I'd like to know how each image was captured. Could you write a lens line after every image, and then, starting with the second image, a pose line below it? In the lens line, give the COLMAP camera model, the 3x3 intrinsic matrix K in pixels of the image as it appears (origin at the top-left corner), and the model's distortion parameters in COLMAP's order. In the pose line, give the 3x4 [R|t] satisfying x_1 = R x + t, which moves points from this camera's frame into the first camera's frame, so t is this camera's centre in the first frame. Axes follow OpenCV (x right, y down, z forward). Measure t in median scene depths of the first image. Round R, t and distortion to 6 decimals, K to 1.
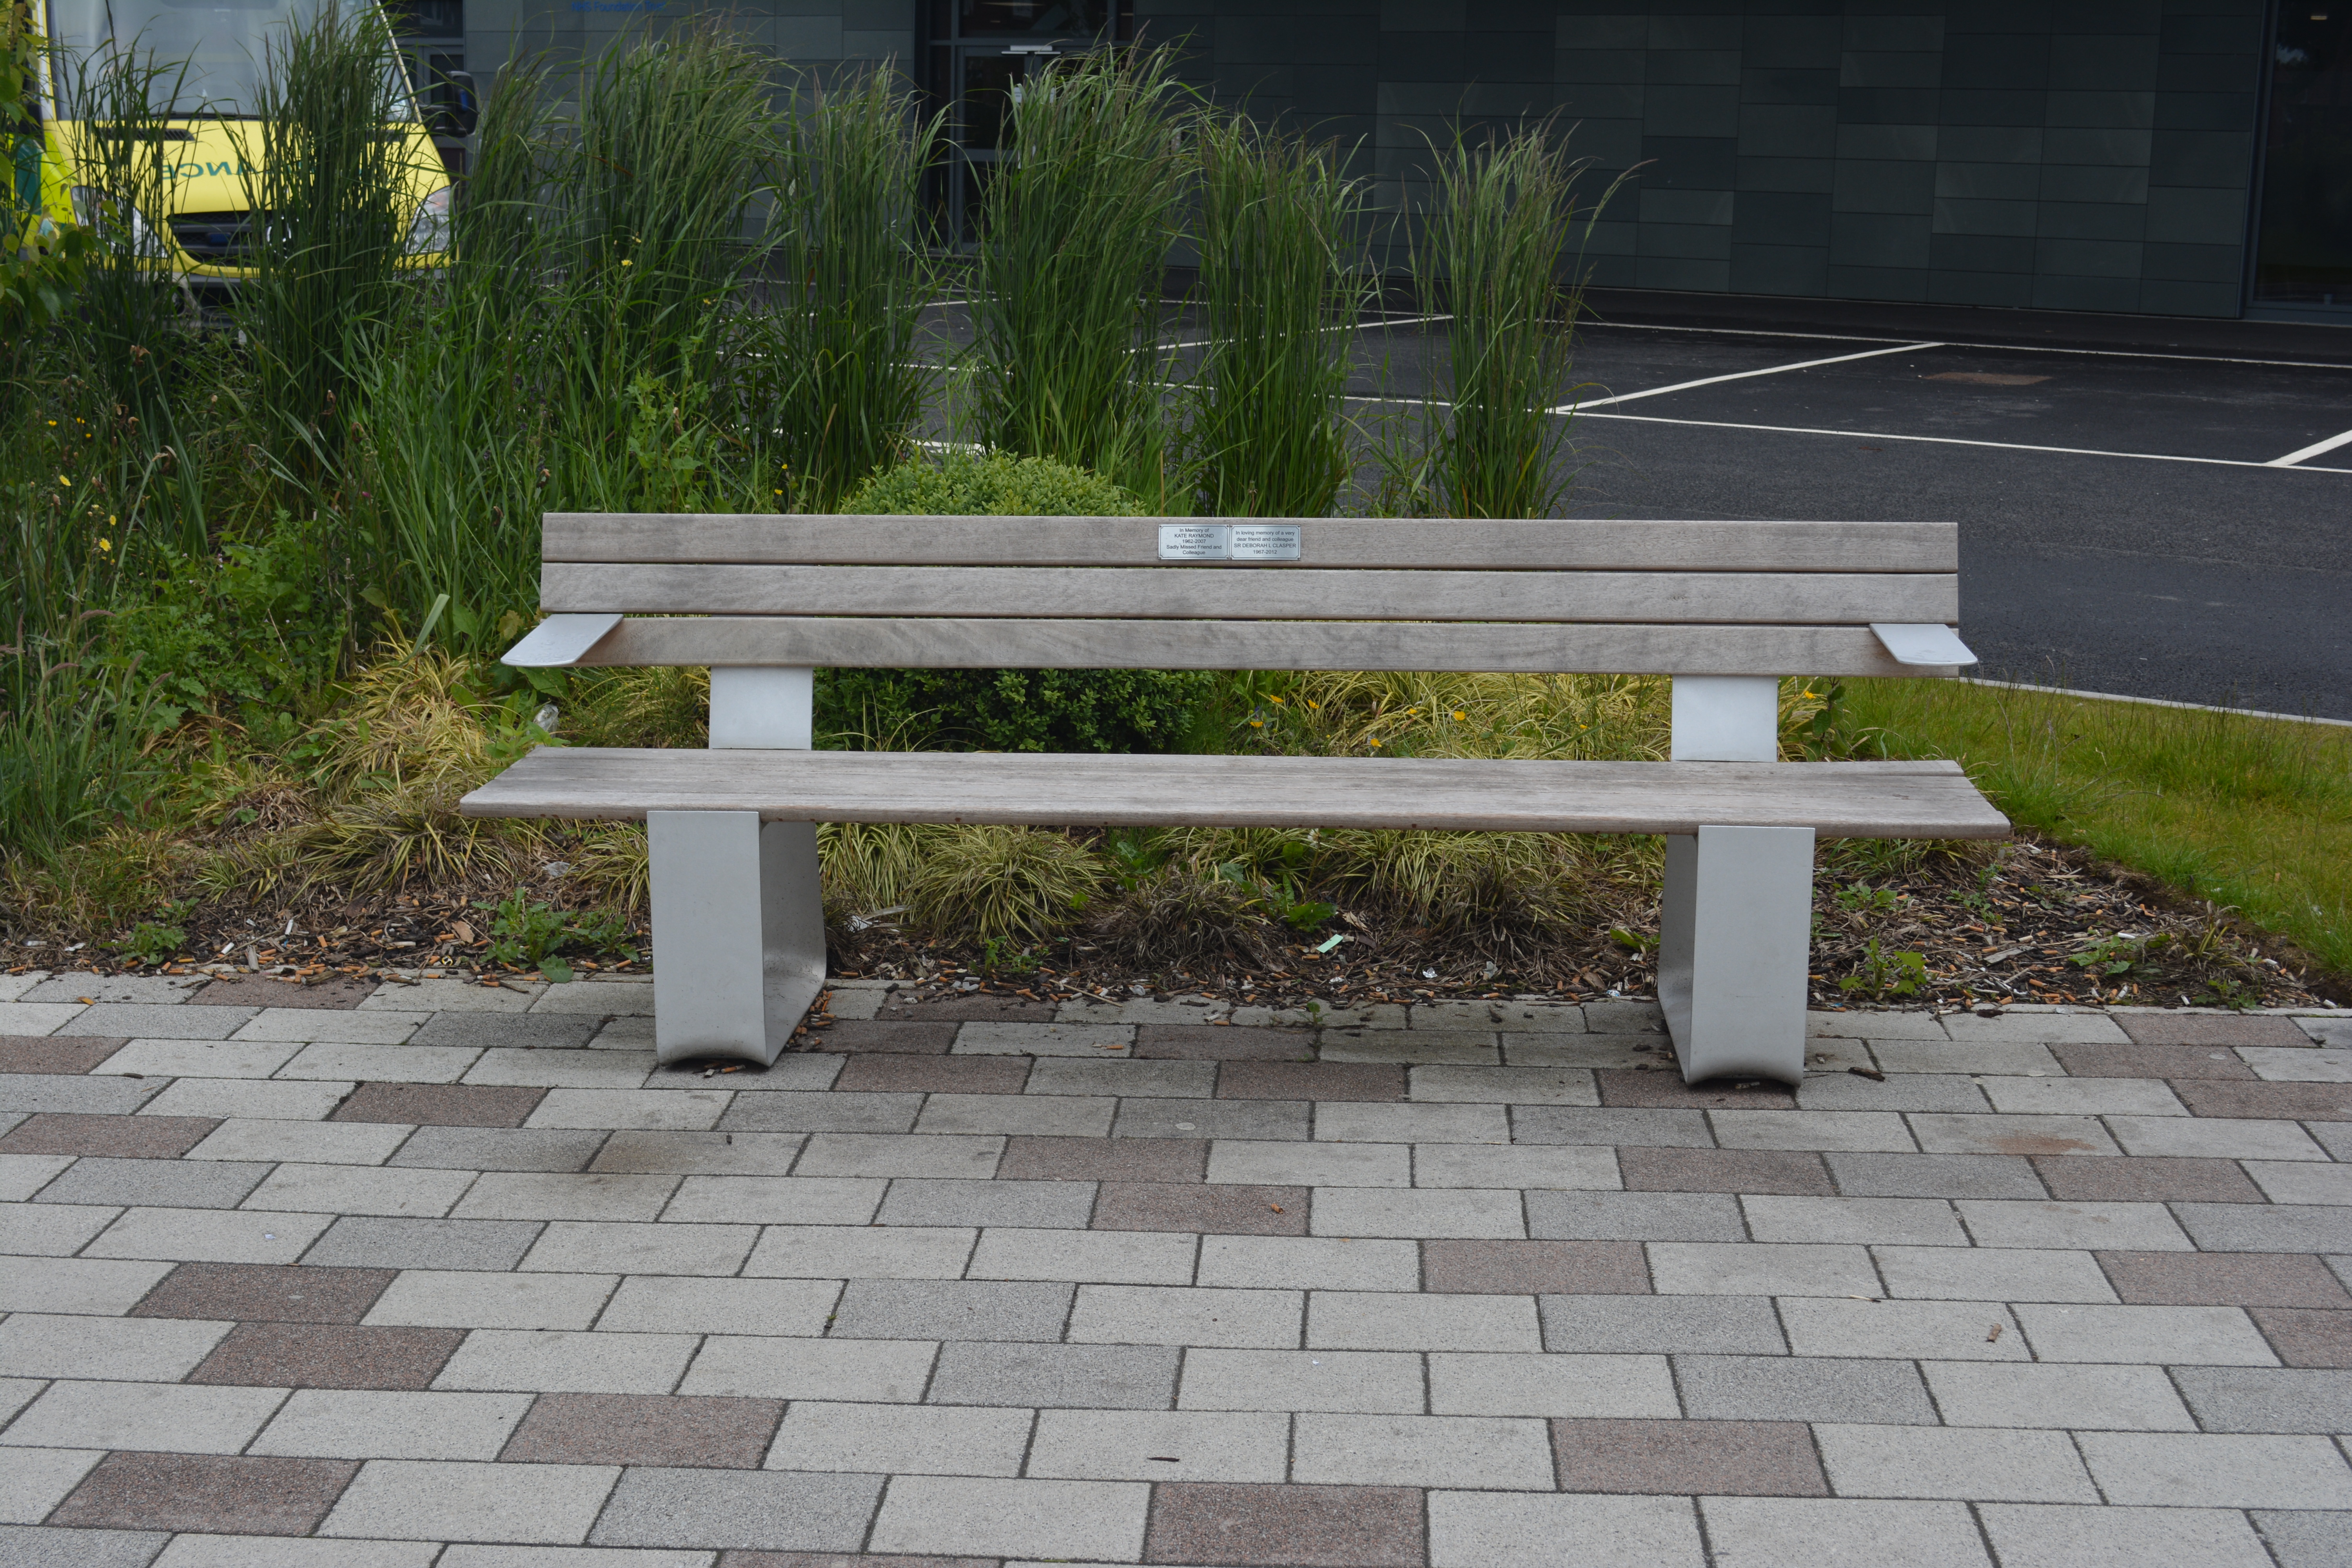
lens RADIAL K [[3227.0, 0, 1171.9], [0, 3227.0, 808.3], [0, 0, 1]] dist [-0.039791, 0.023416]
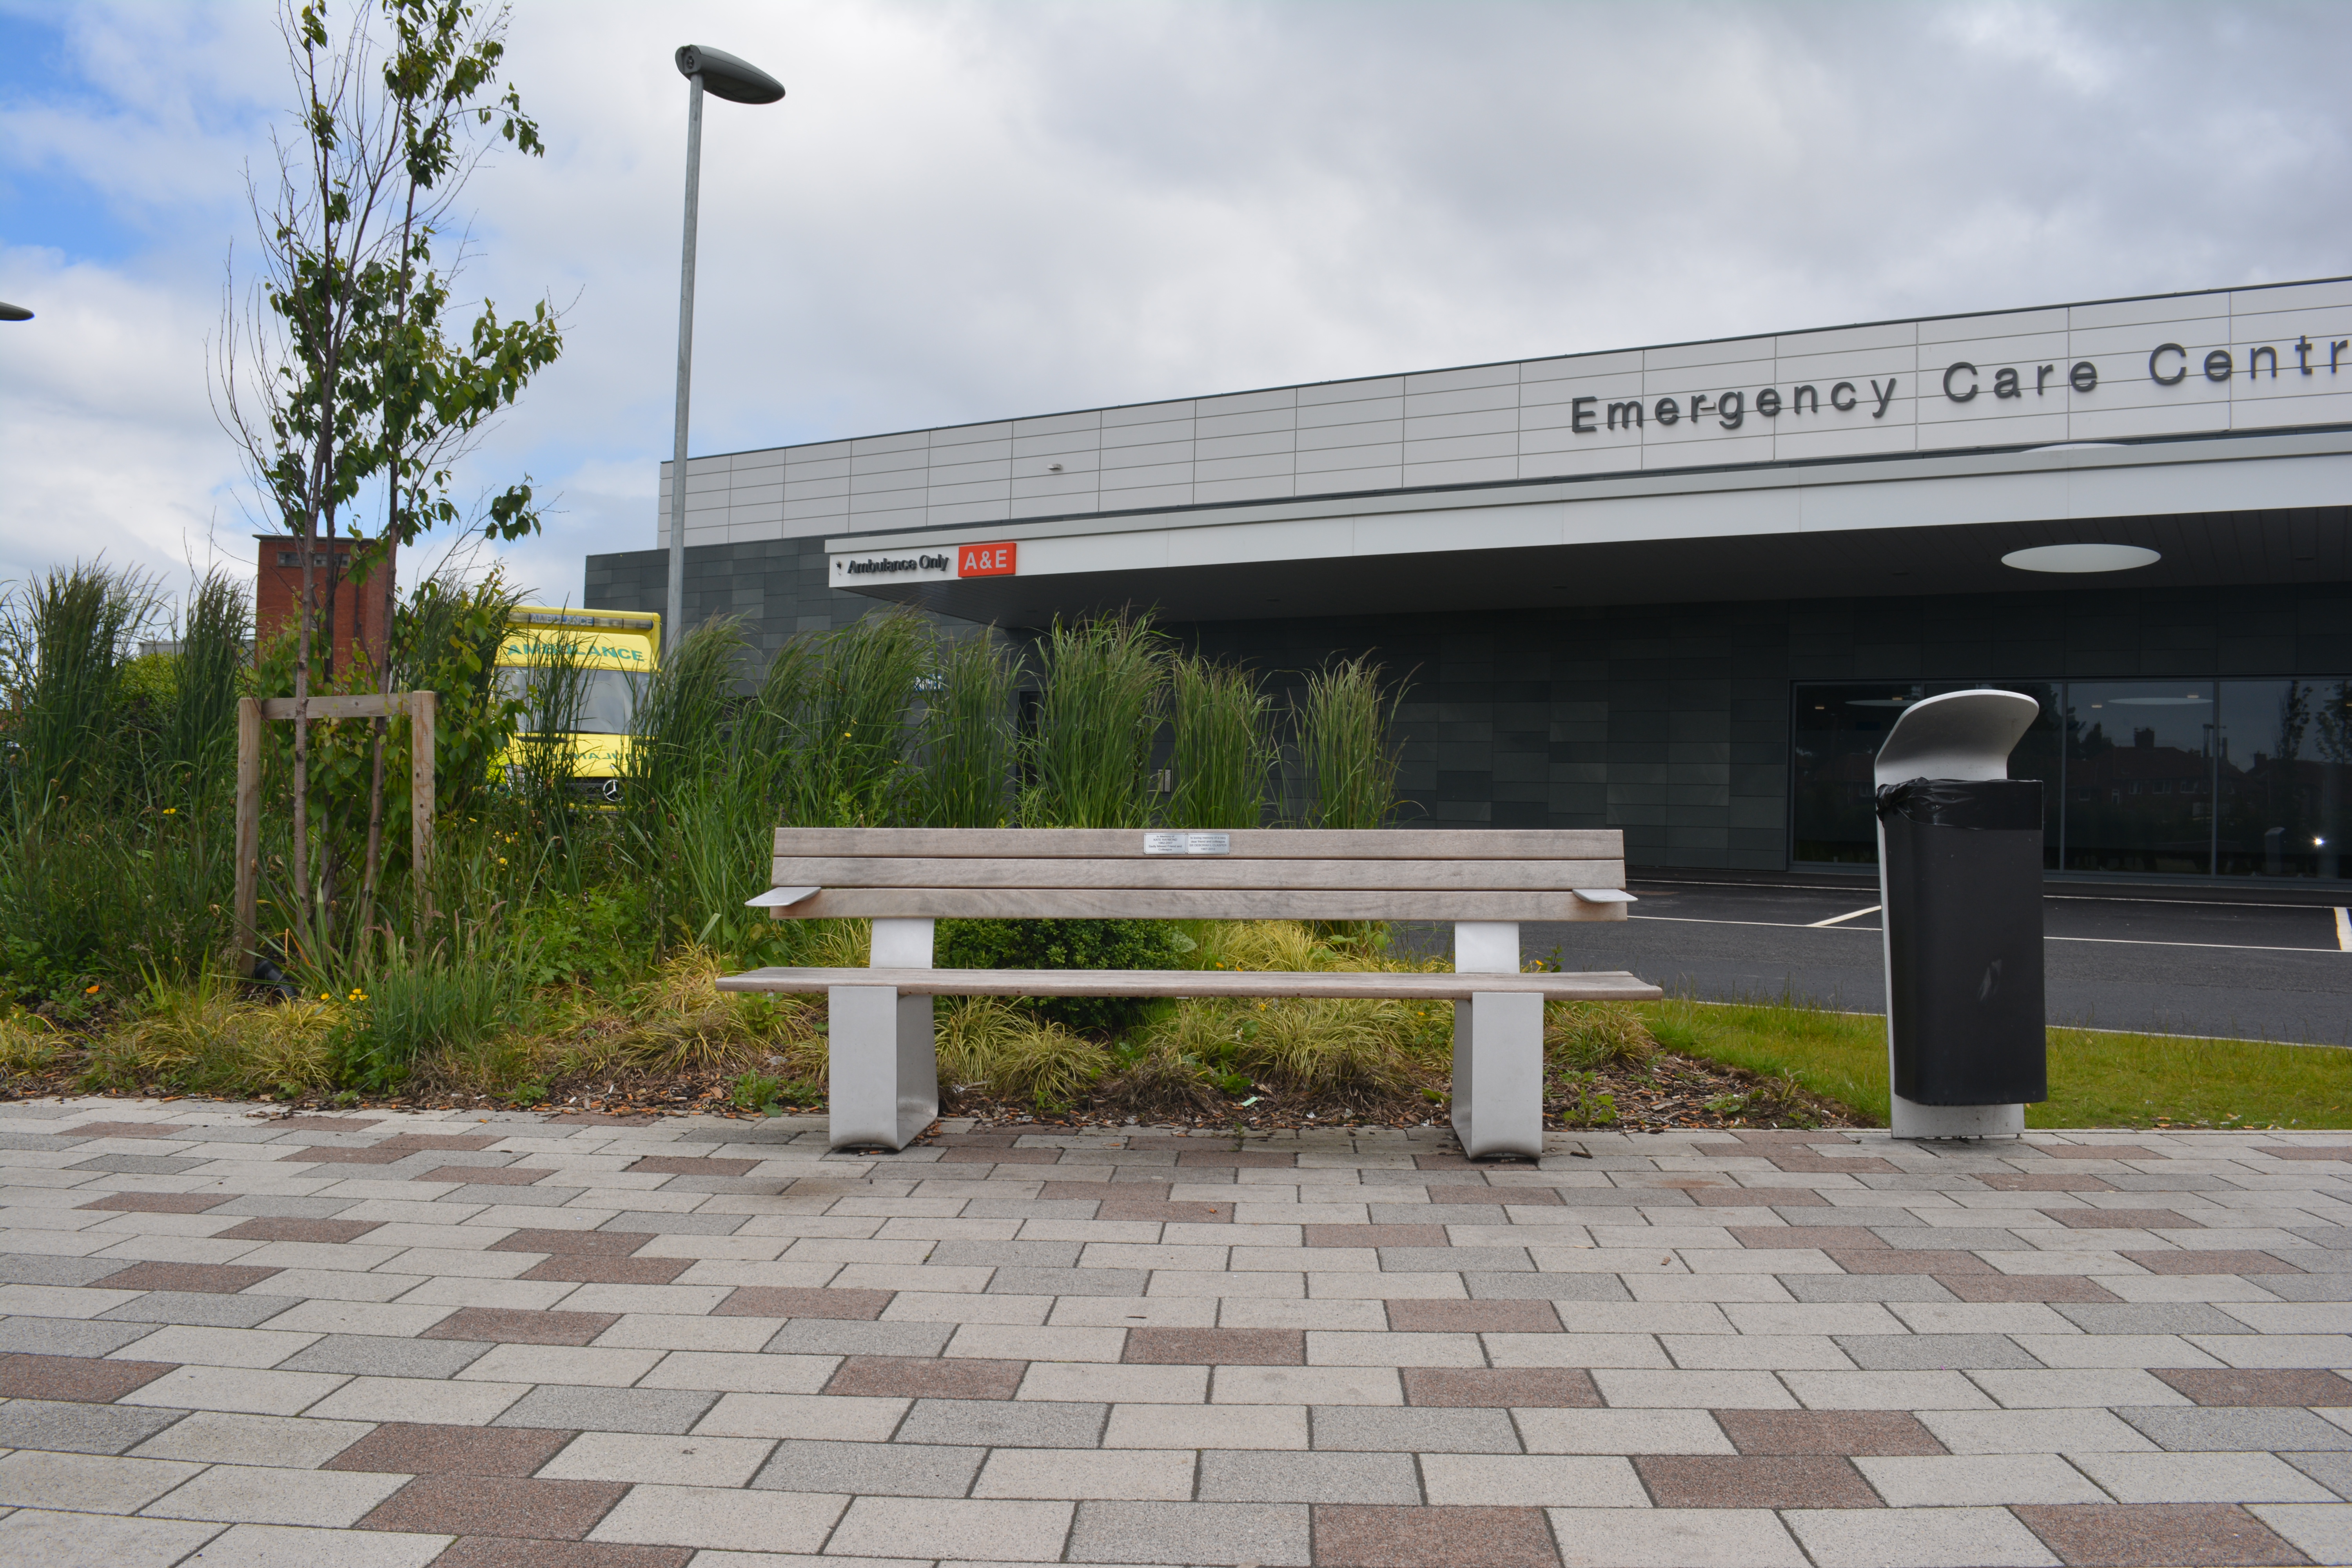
lens RADIAL K [[1901.5, 0, 1176.0], [0, 1901.5, 784.0], [0, 0, 1]] dist [-0.102035, 0.064652]
pose [[0.999990, 0.002090, 0.003967, 0.008491], [-0.001162, 0.975291, -0.220922, 0.104190], [-0.004331, 0.220915, 0.975283, 0.038313]]
